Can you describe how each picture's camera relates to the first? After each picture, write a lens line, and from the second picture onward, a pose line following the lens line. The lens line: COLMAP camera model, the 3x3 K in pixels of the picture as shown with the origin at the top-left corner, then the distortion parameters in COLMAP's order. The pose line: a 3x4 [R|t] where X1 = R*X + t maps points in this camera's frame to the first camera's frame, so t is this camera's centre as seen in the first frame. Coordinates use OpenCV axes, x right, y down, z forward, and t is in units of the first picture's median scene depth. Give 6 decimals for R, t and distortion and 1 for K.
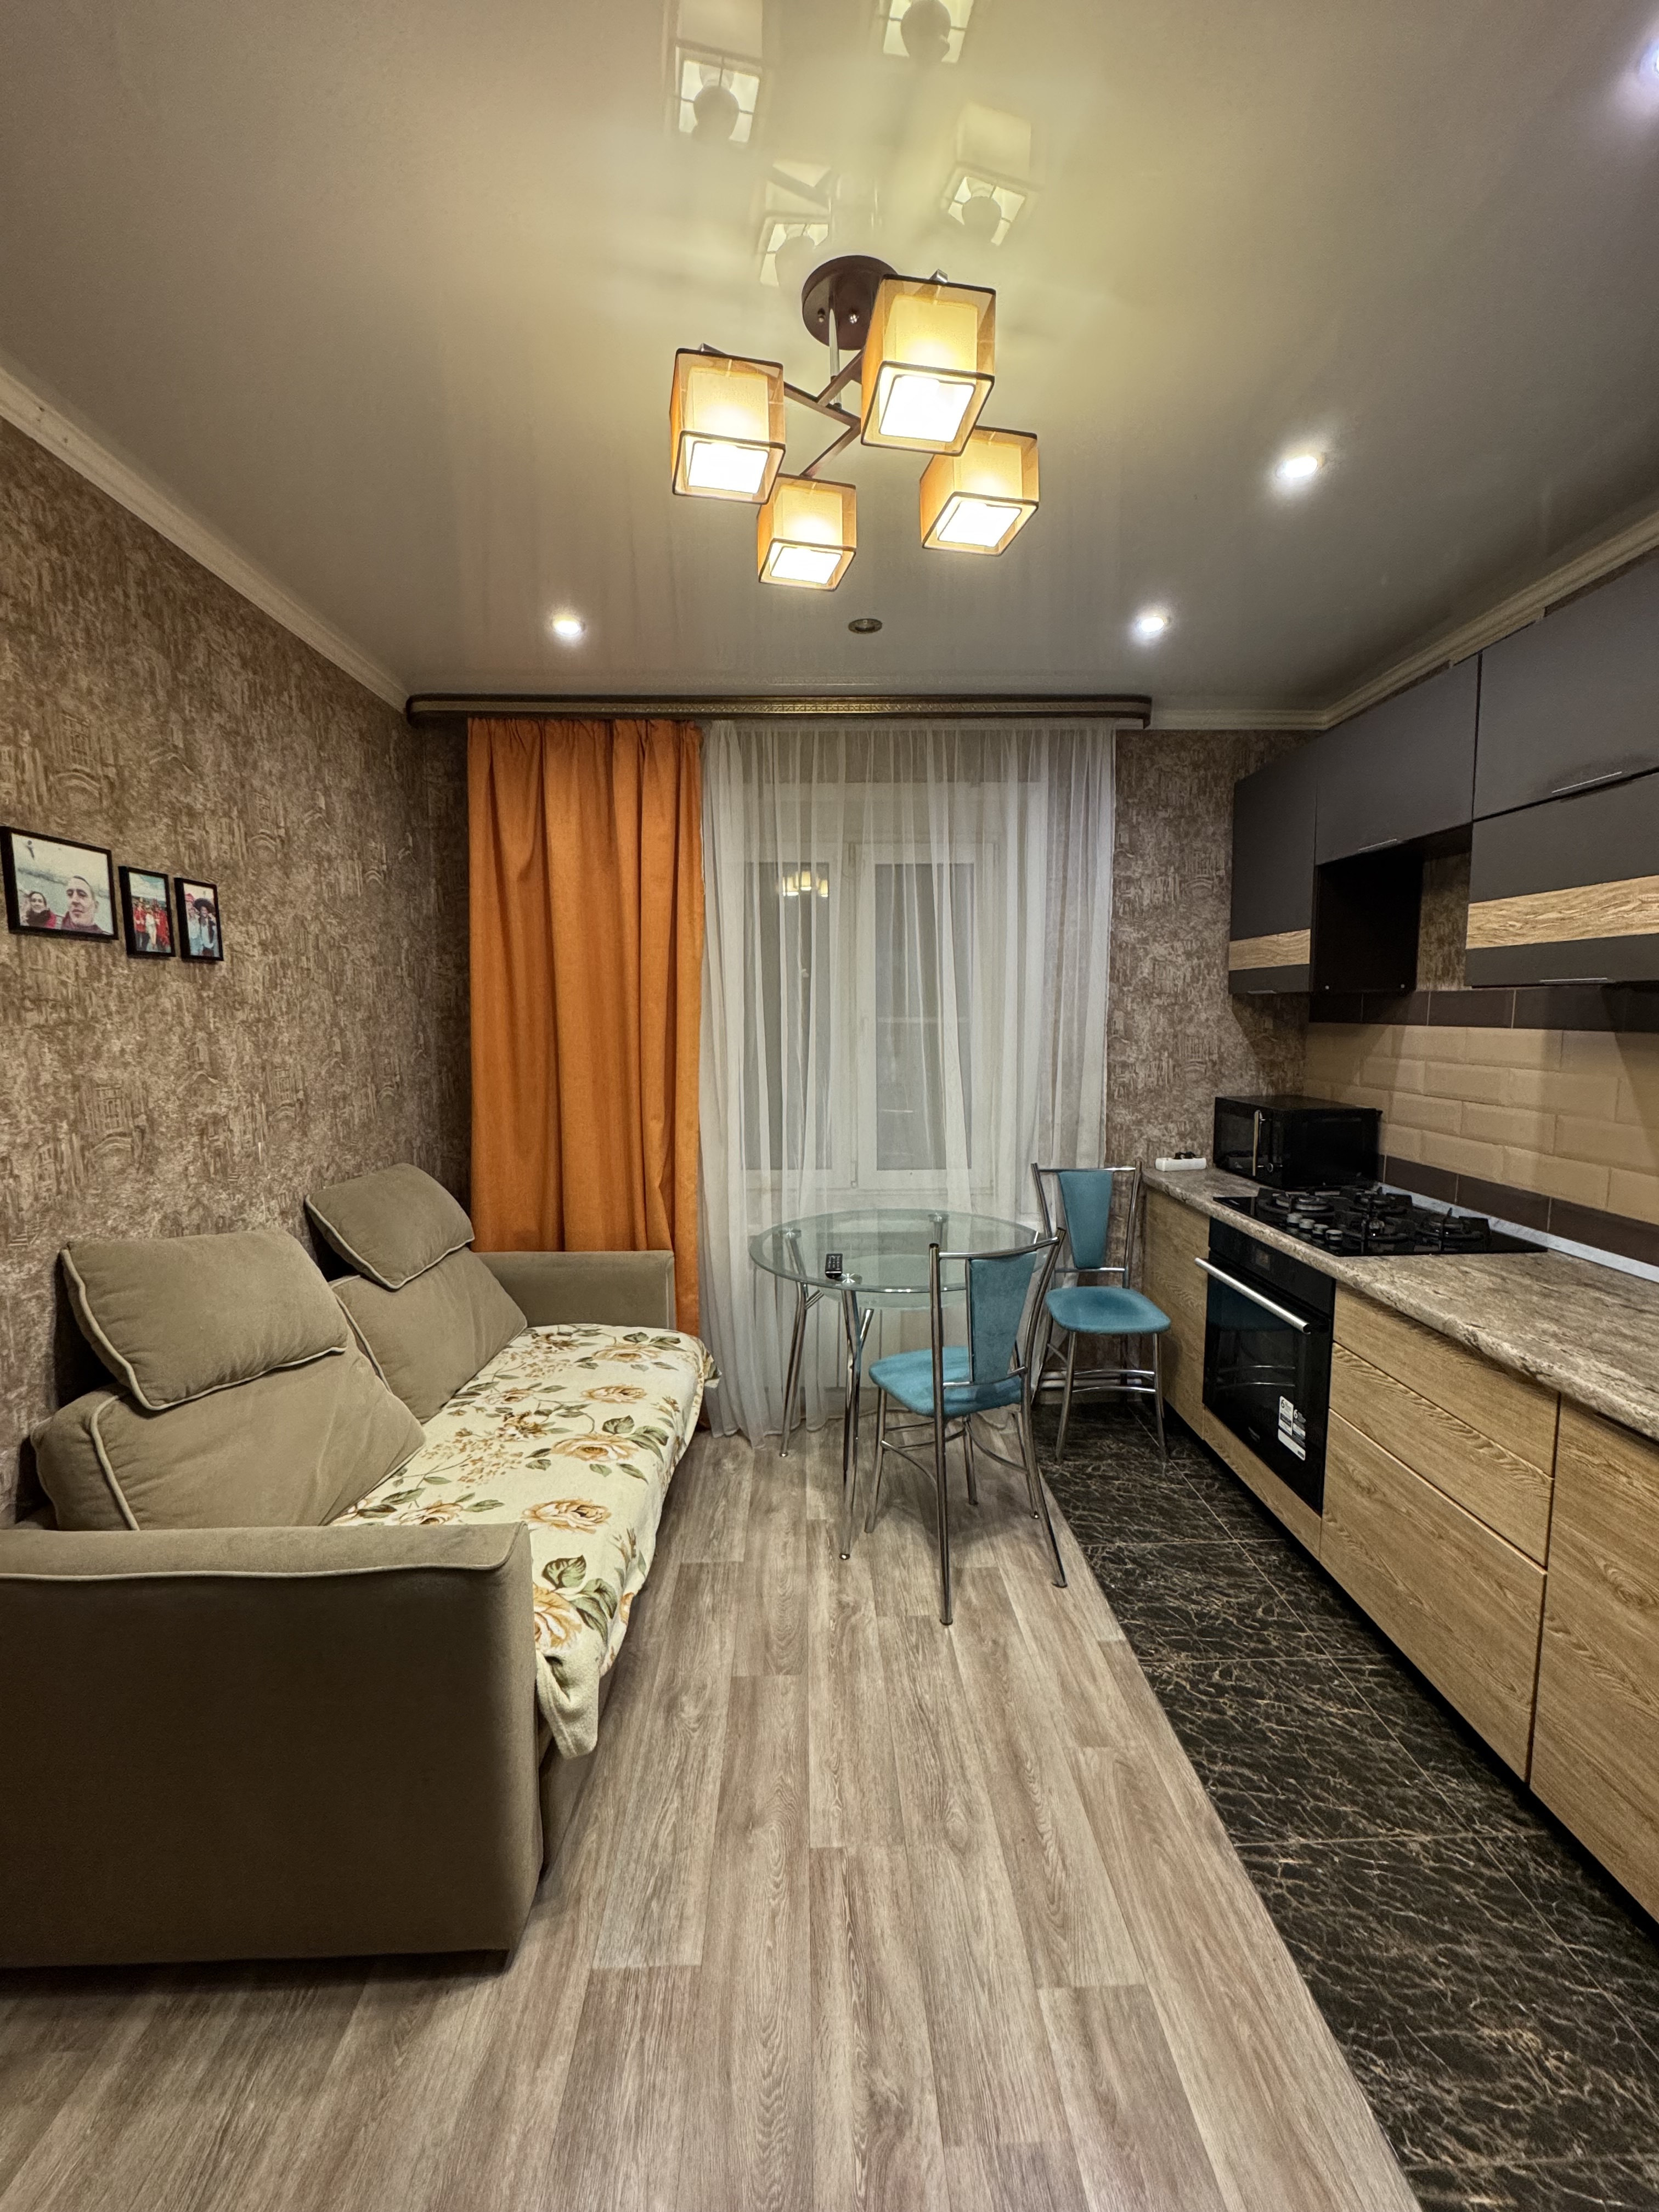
lens RADIAL K [[879.4, 0, 831.1], [0, 879.4, 1103.3], [0, 0, 1]] dist [-0.002757, 0.000528]
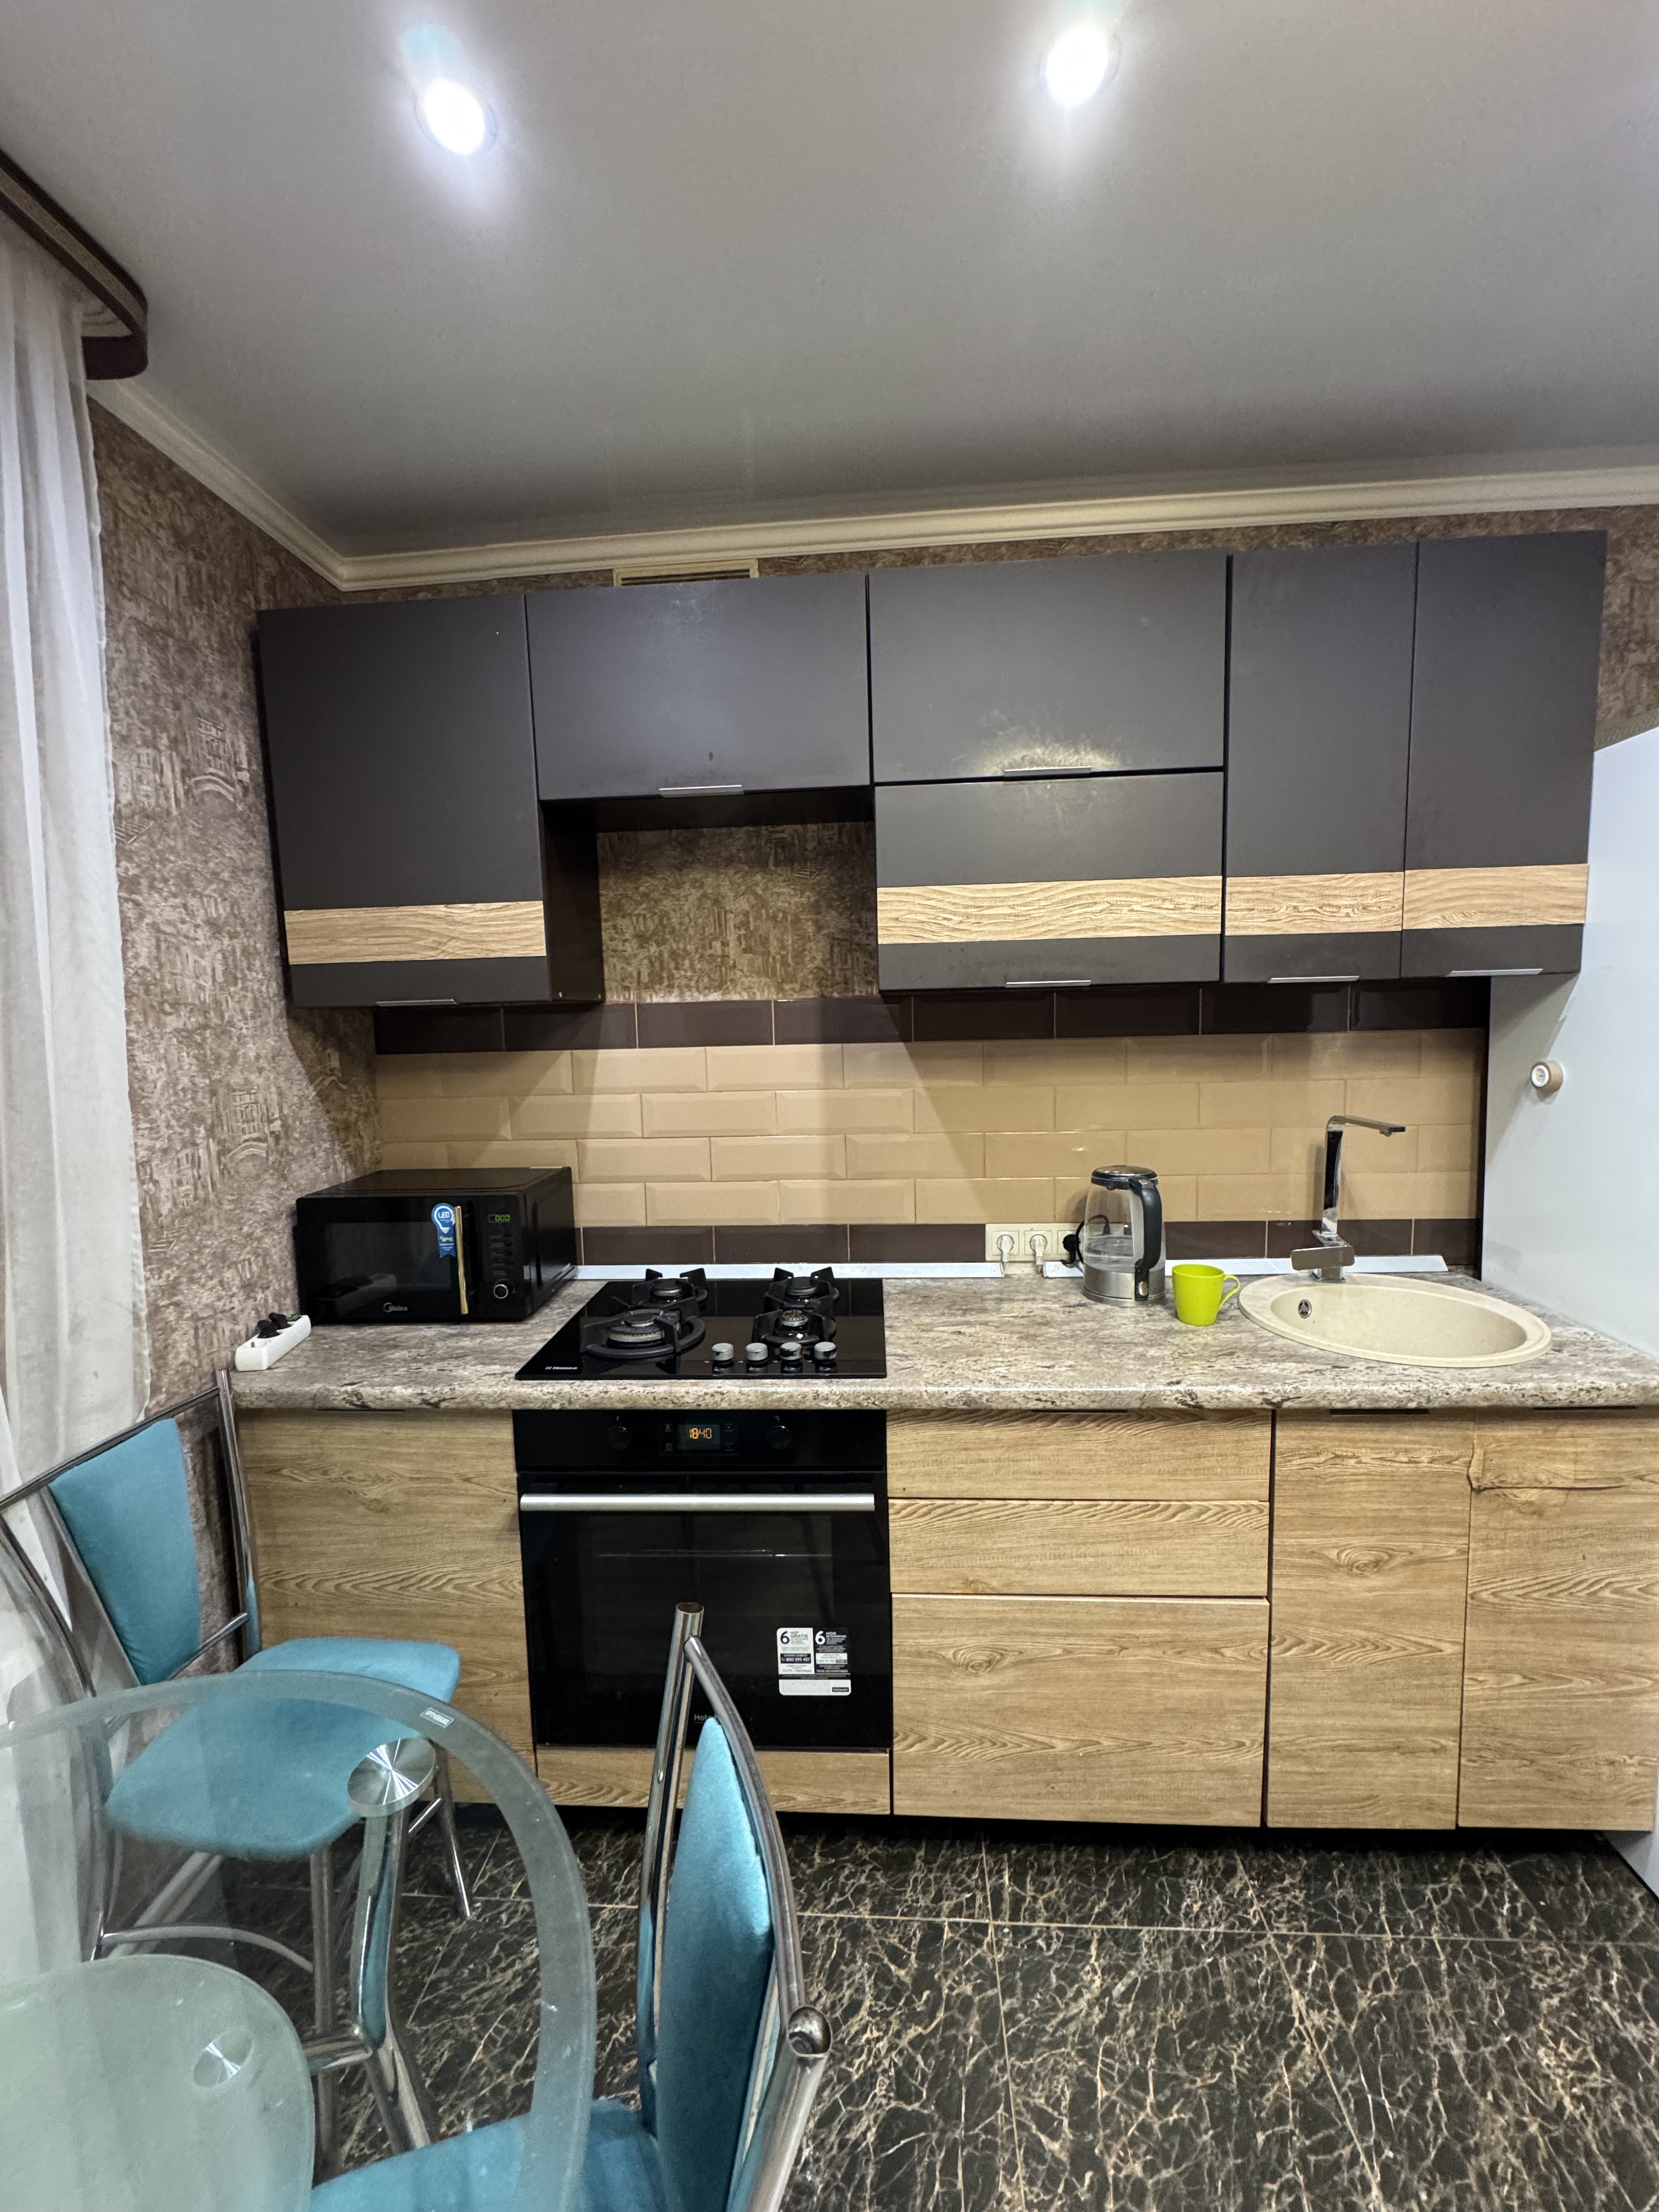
lens RADIAL K [[879.4, 0, 832.6], [0, 879.4, 1103.5], [0, 0, 1]] dist [-0.002757, 0.000528]
pose [[0.095454, -0.090070, 0.991351, -0.084387], [0.133583, 0.988049, 0.076907, -0.090768], [-0.986430, 0.125087, 0.106345, 0.894081]]
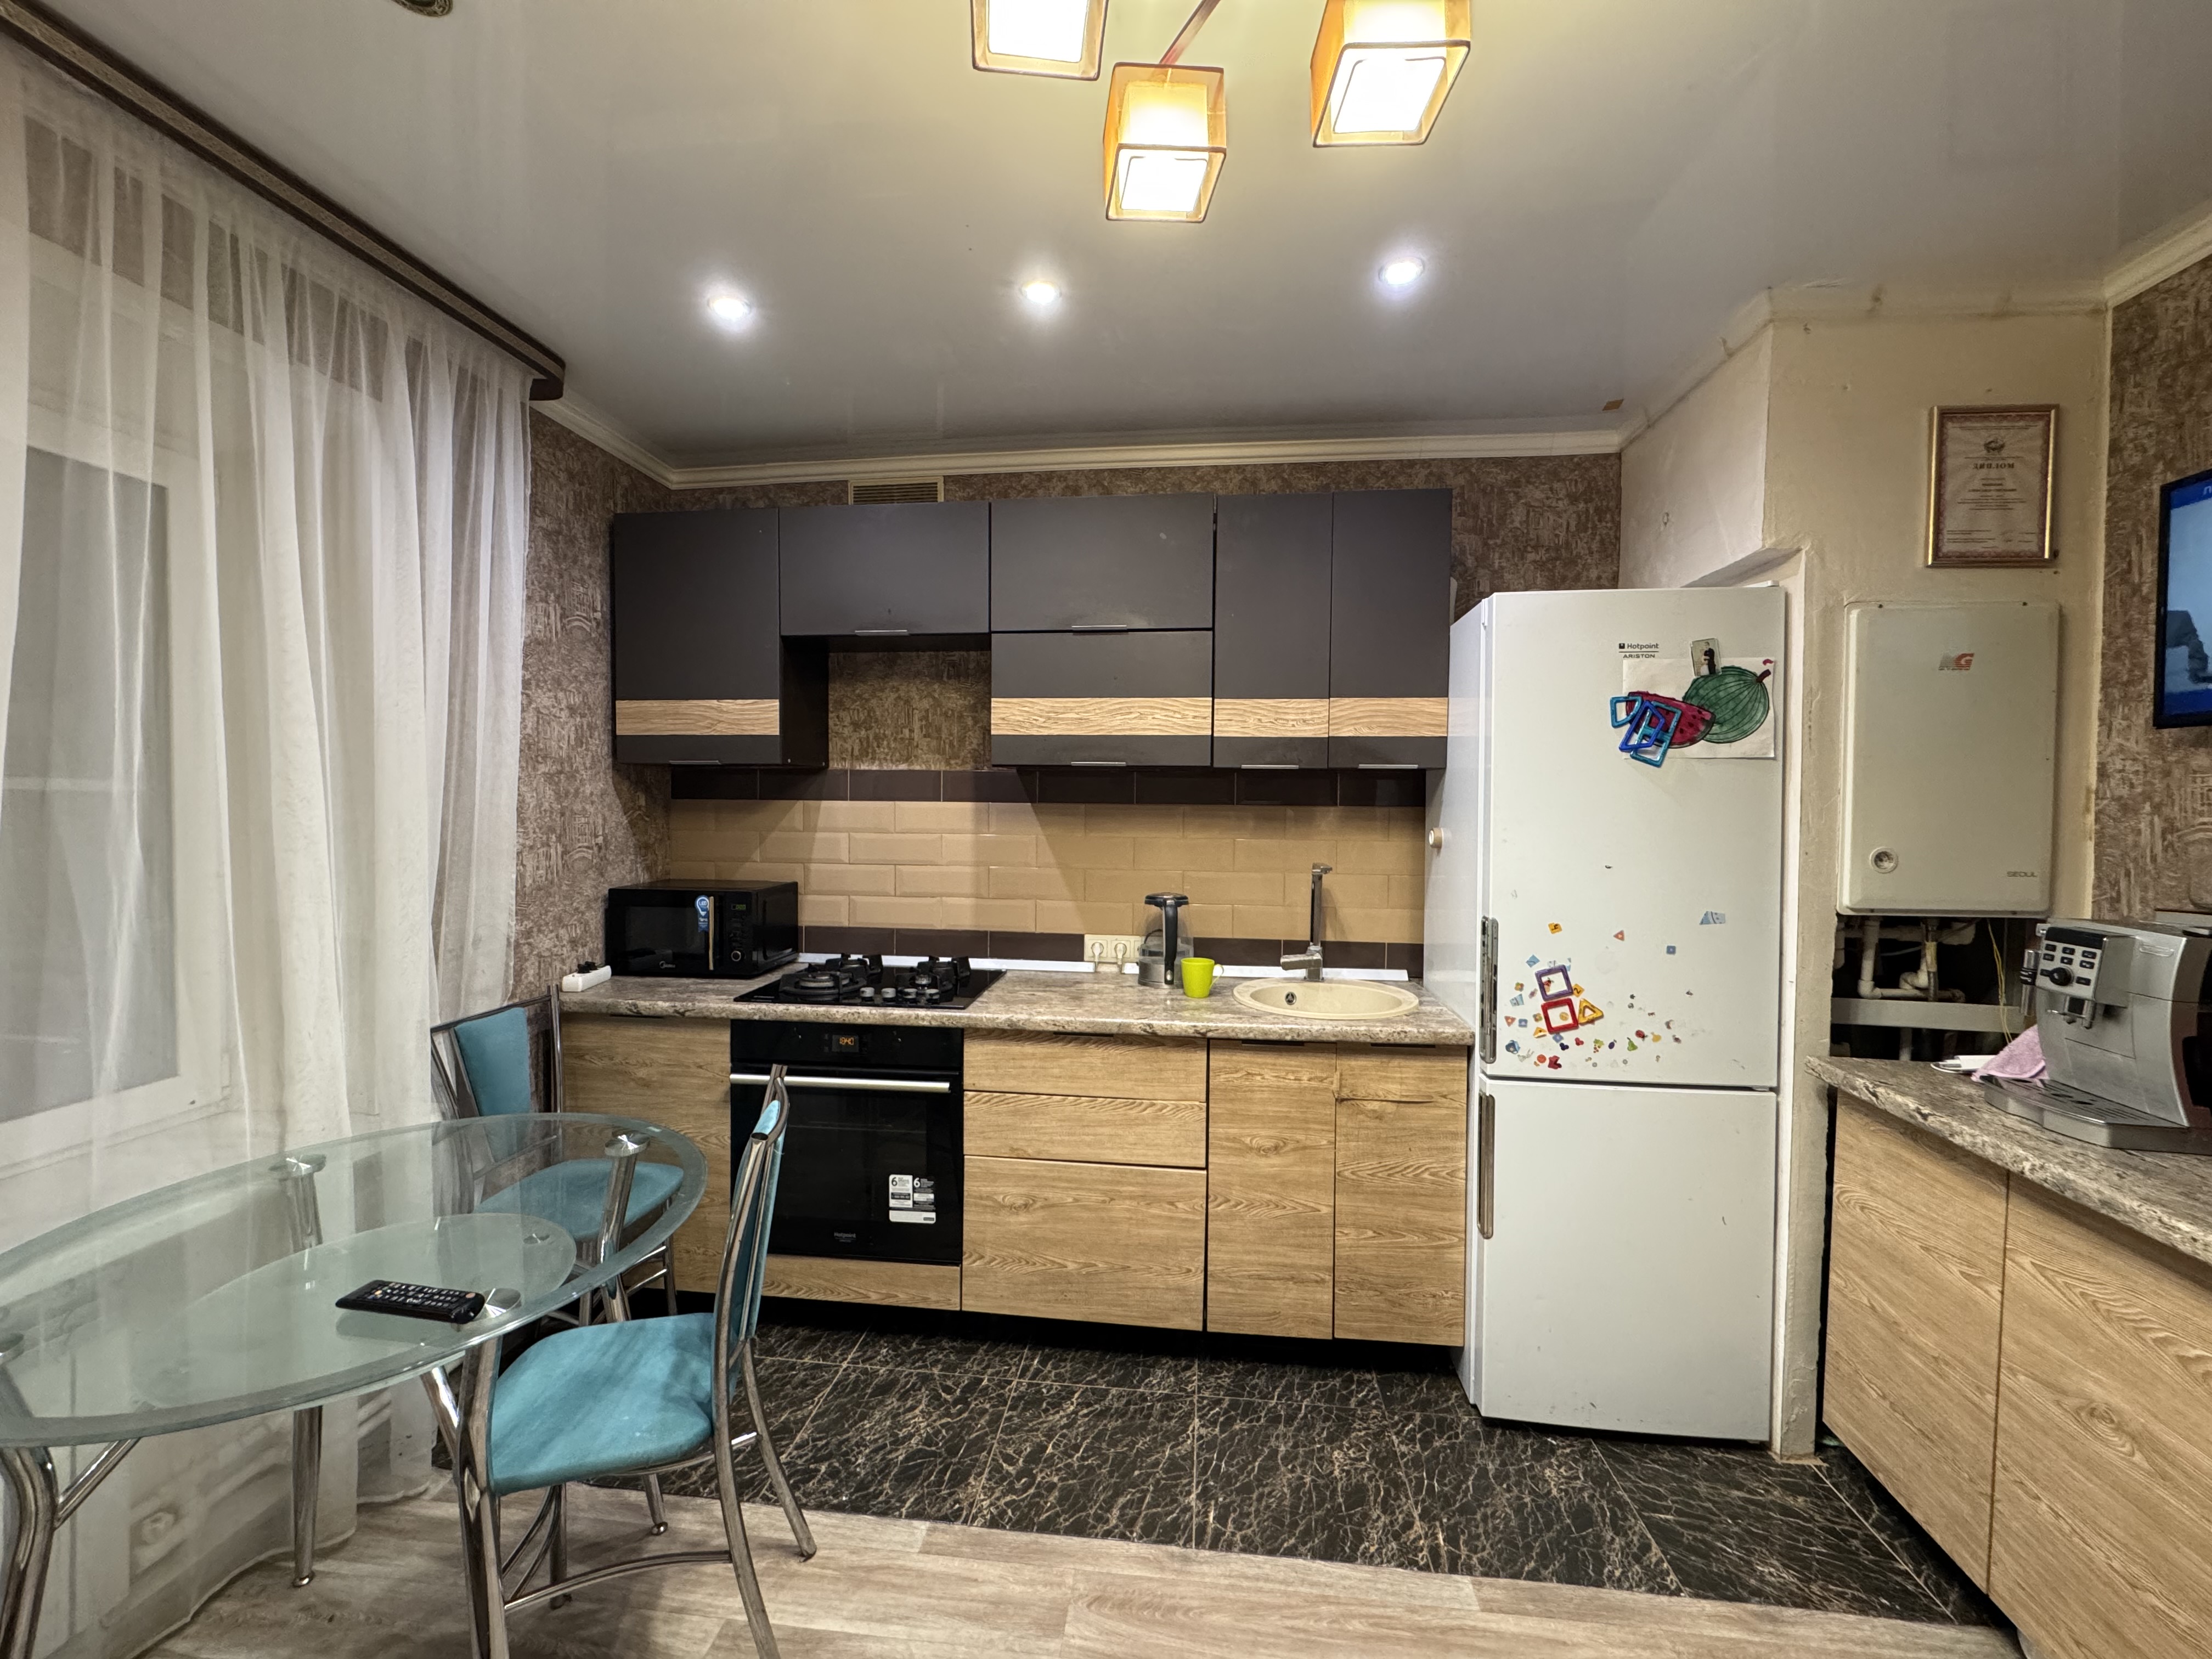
lens RADIAL K [[879.4, 0, 1104.6], [0, 879.4, 827.6], [0, 0, 1]] dist [-0.002757, 0.000528]
pose [[0.146675, -0.016022, 0.989055, -0.432176], [0.095740, 0.995405, 0.001926, -0.030679], [-0.984541, 0.094410, 0.147535, 0.620119]]
